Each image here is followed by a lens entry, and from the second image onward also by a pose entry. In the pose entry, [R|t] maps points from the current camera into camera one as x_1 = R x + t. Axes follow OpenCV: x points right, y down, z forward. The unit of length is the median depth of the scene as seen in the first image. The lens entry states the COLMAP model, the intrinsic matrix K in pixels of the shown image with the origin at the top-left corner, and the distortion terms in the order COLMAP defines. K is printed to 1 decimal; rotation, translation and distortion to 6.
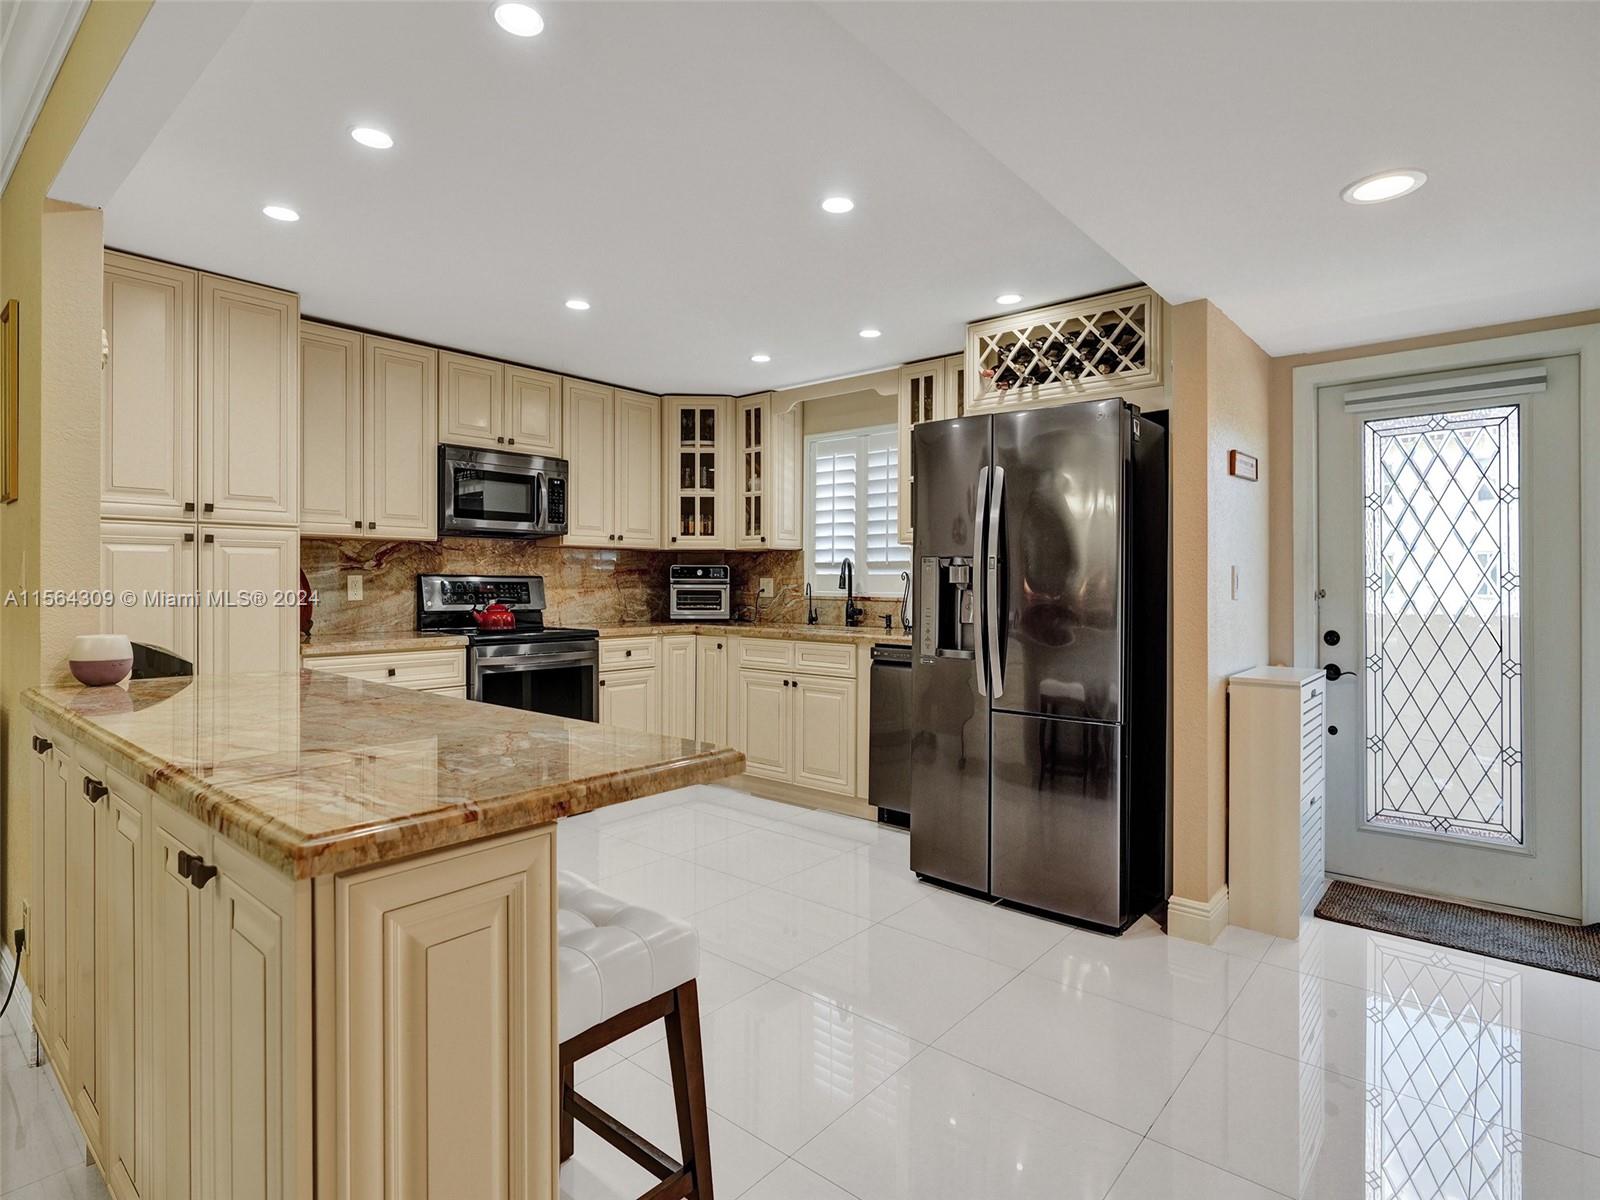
lens RADIAL K [[835.6, 0, 803.8], [0, 835.6, 580.1], [0, 0, 1]] dist [-0.001524, 0.000385]
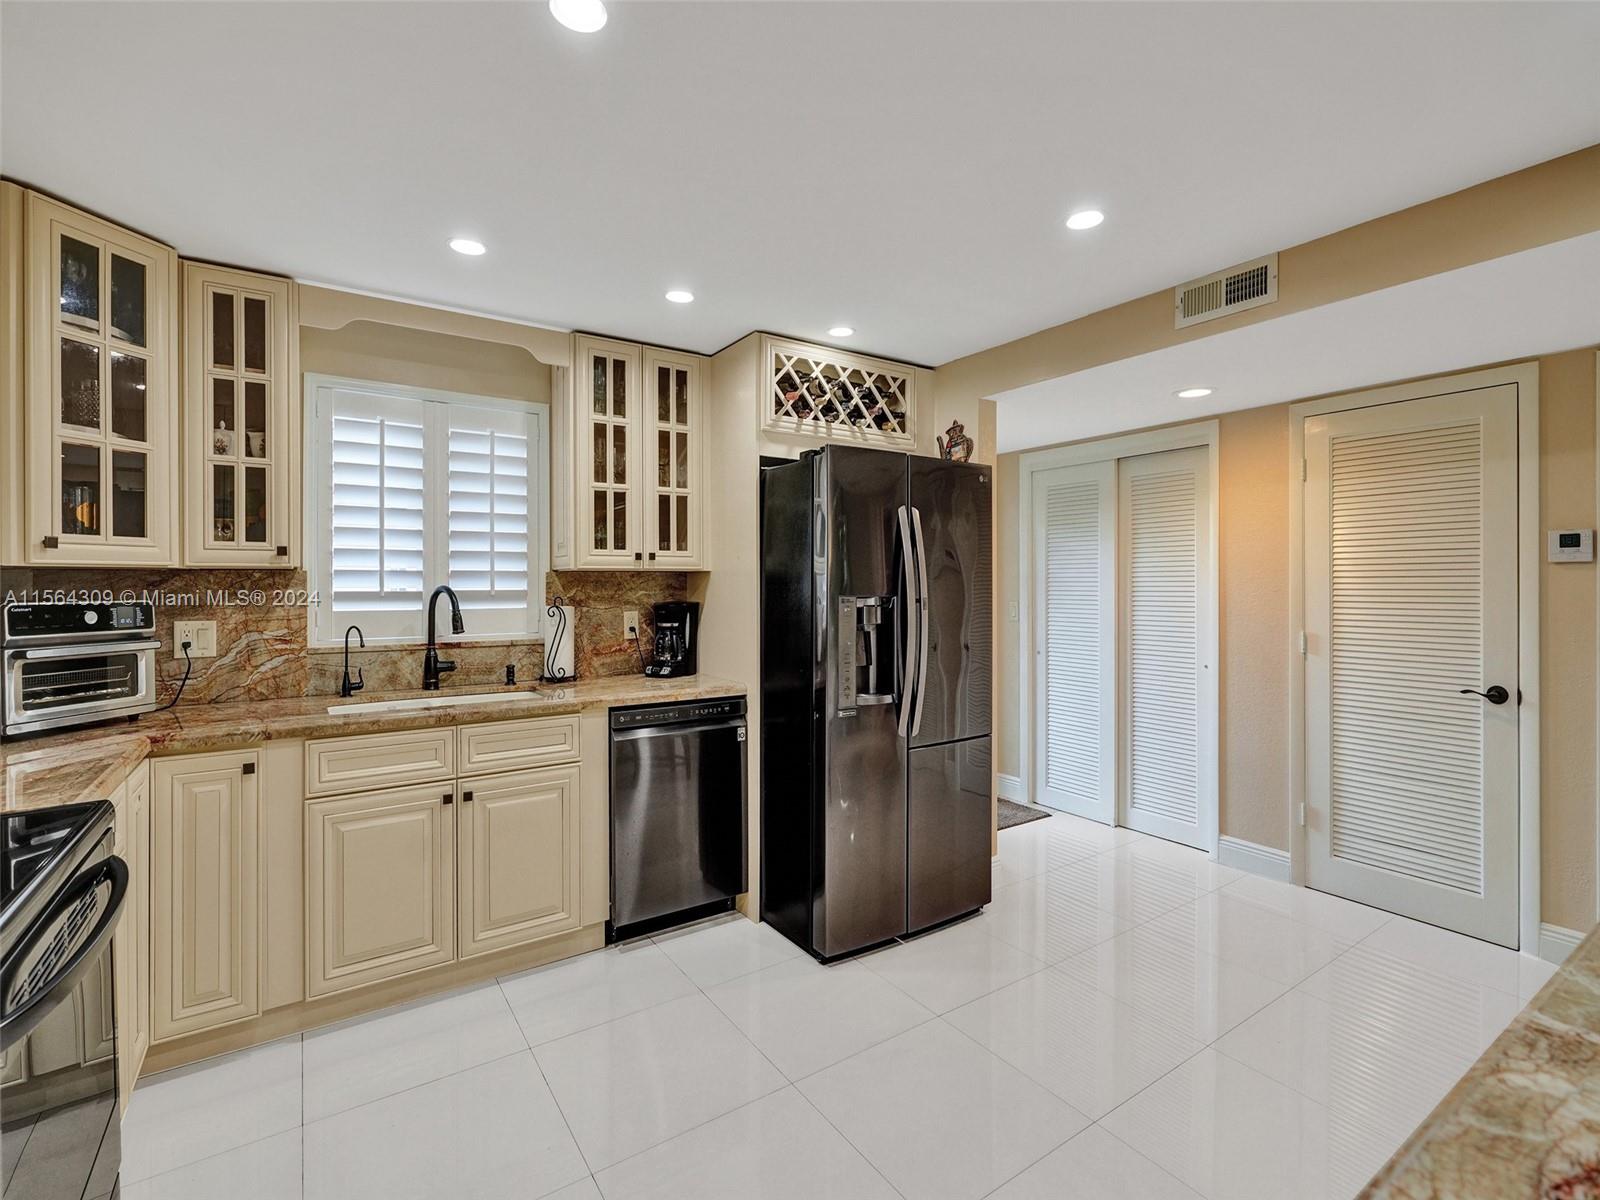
lens RADIAL K [[745.0, 0, 805.4], [0, 745.0, 581.6], [0, 0, 1]] dist [-0.004952, -0.000355]
pose [[0.268705, -0.004881, 0.963210, -0.516498], [-0.000638, 0.999986, 0.005246, -0.039430], [-0.963222, -0.002024, 0.268699, 0.678300]]
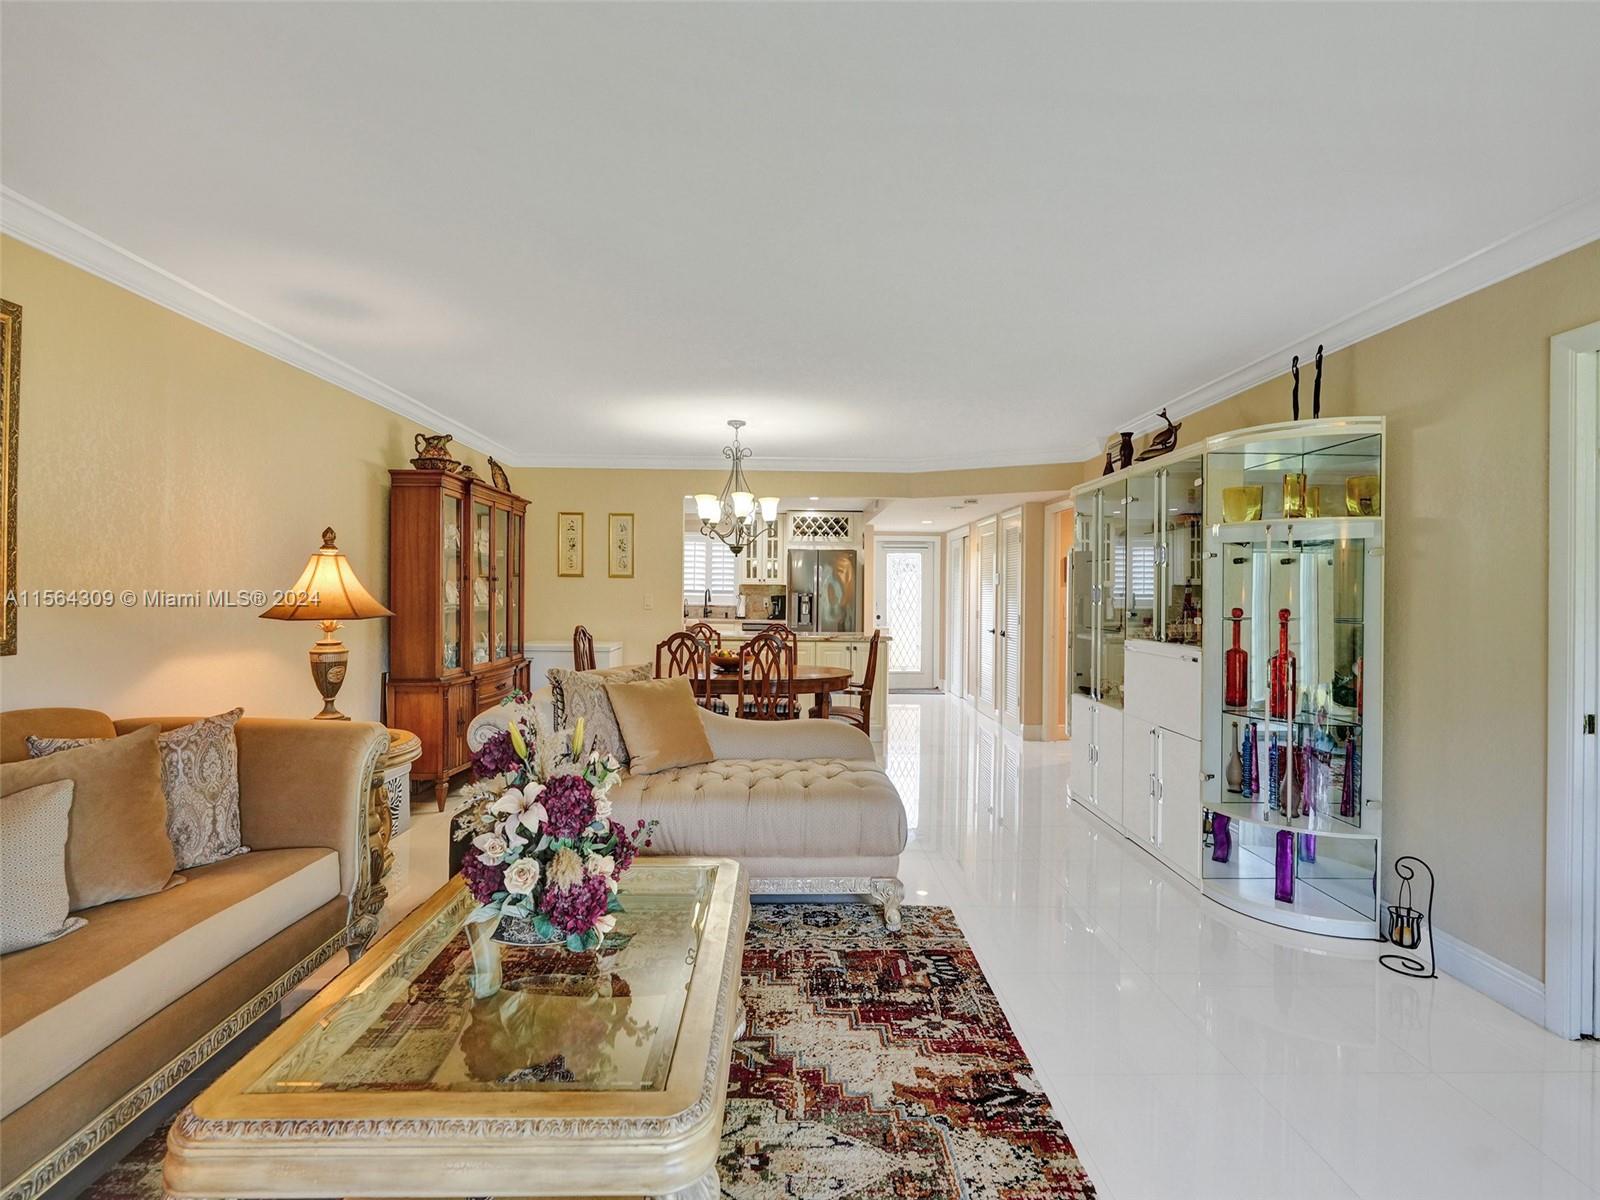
lens RADIAL K [[741.4, 0, 804.0], [0, 741.4, 591.4], [0, 0, 1]] dist [-0.004779, 0.000297]
pose [[0.746410, 0.005849, 0.665461, -1.345247], [-0.012538, 0.999907, 0.005274, -0.039617], [-0.665368, -0.012280, 0.746414, -0.870392]]
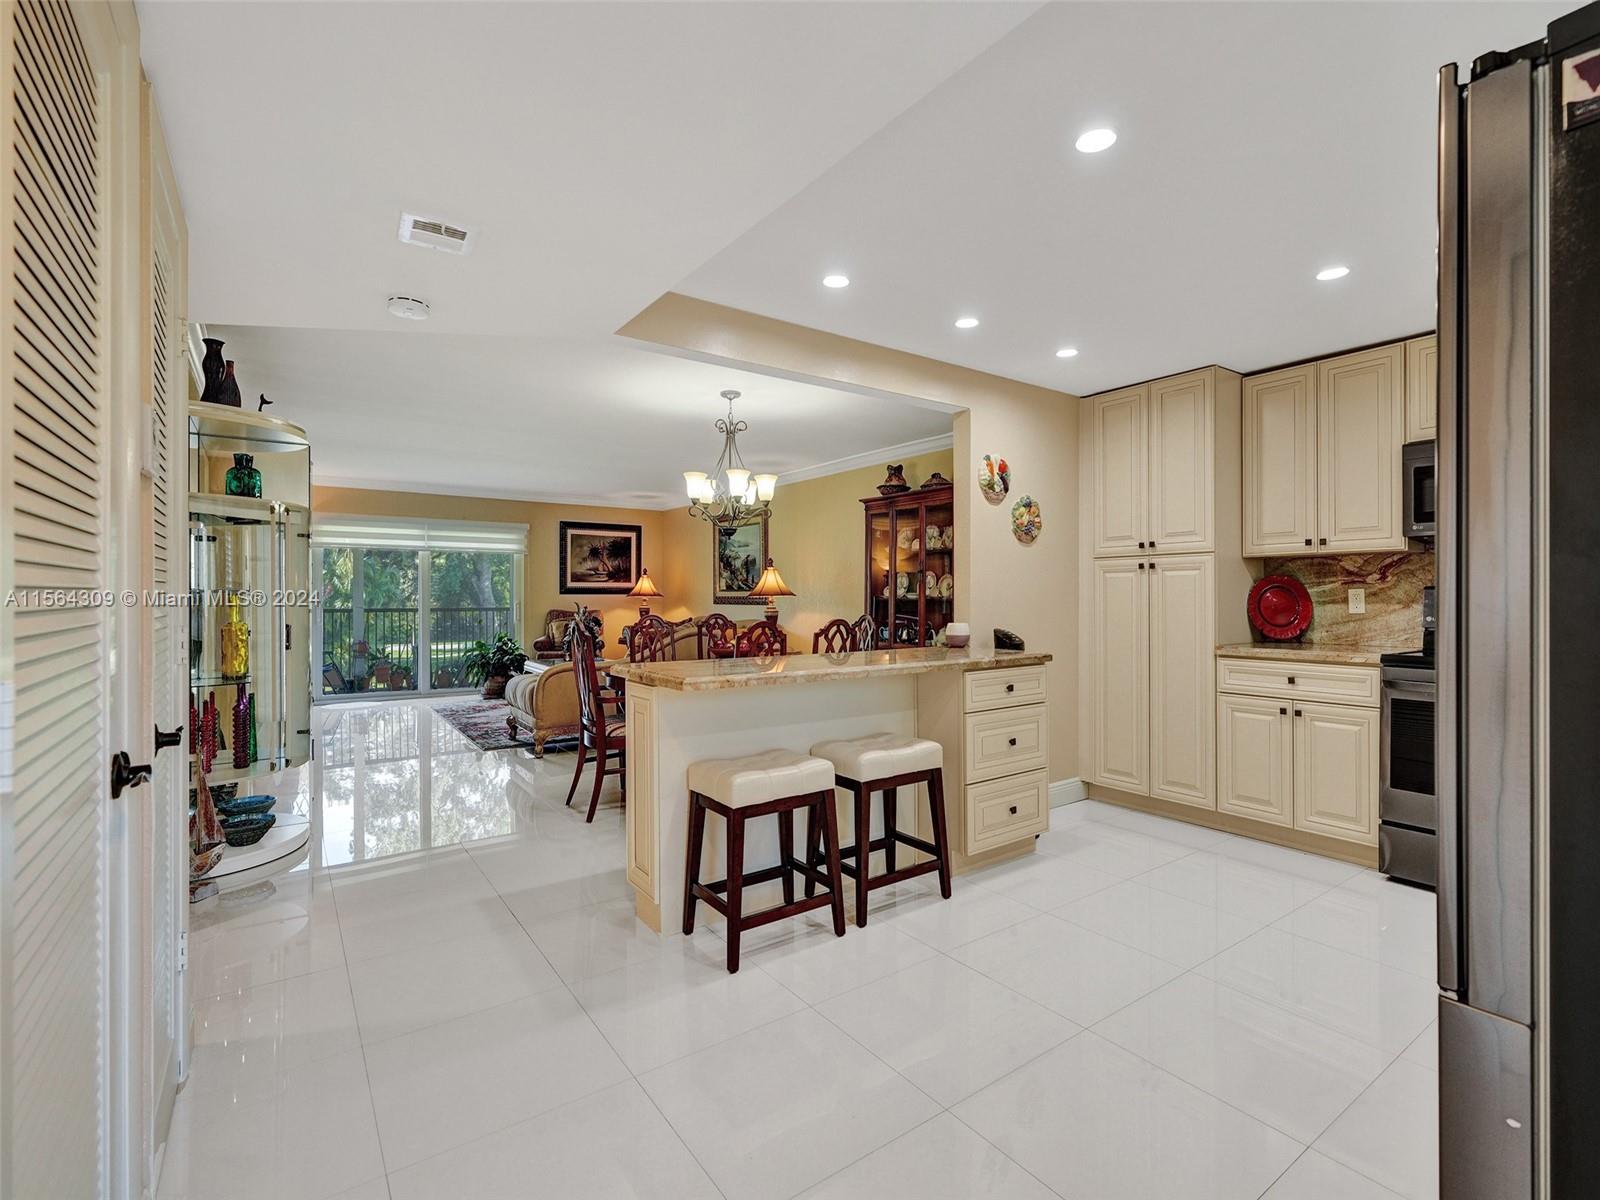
lens RADIAL K [[760.5, 0, 799.1], [0, 760.5, 584.7], [0, 0, 1]] dist [-0.018025, 0.000916]
pose [[-0.264458, -0.017813, -0.964233, 0.533000], [0.004024, 0.999800, -0.019574, 0.004311], [0.964389, -0.009057, -0.264334, 0.576802]]
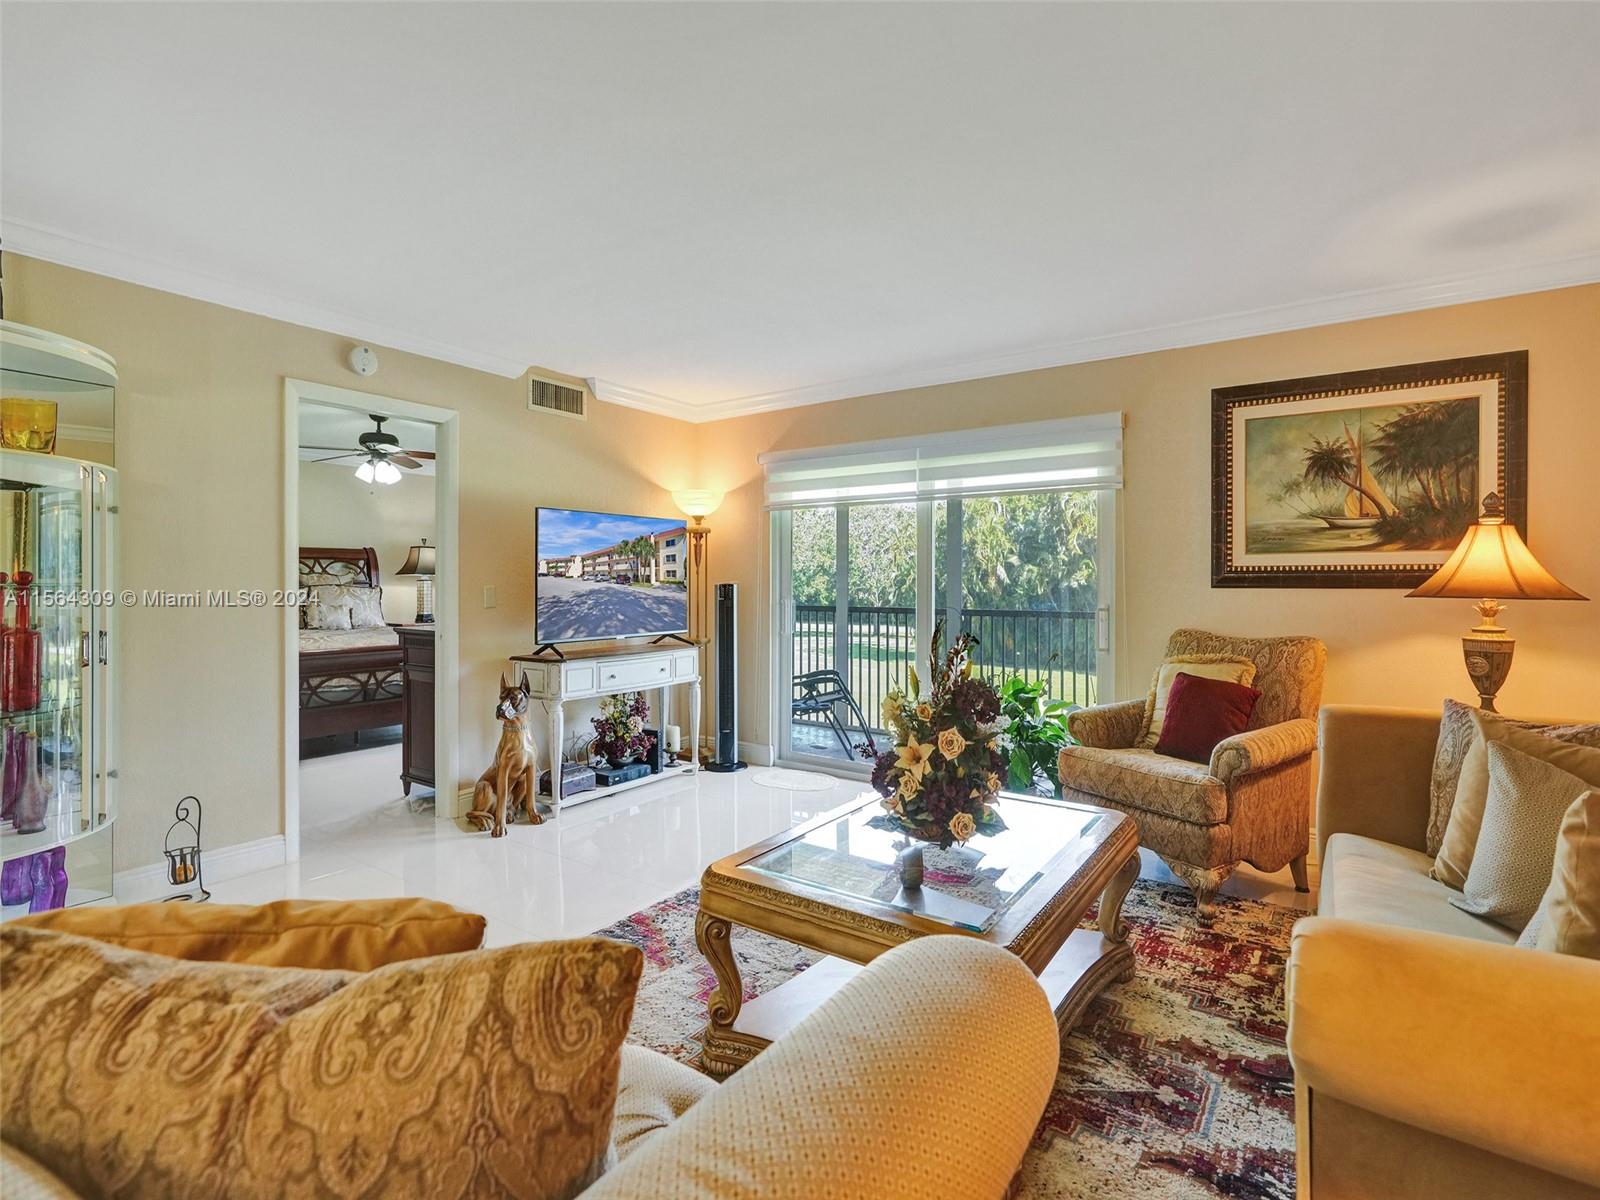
lens RADIAL K [[829.5, 0, 797.1], [0, 829.5, 599.8], [0, 0, 1]] dist [0.003504, 0.001145]
pose [[-0.994766, -0.003177, -0.102127, -0.992203], [-0.004992, 0.999834, 0.017513, -0.017211], [0.102054, 0.017932, -0.994617, 0.123884]]
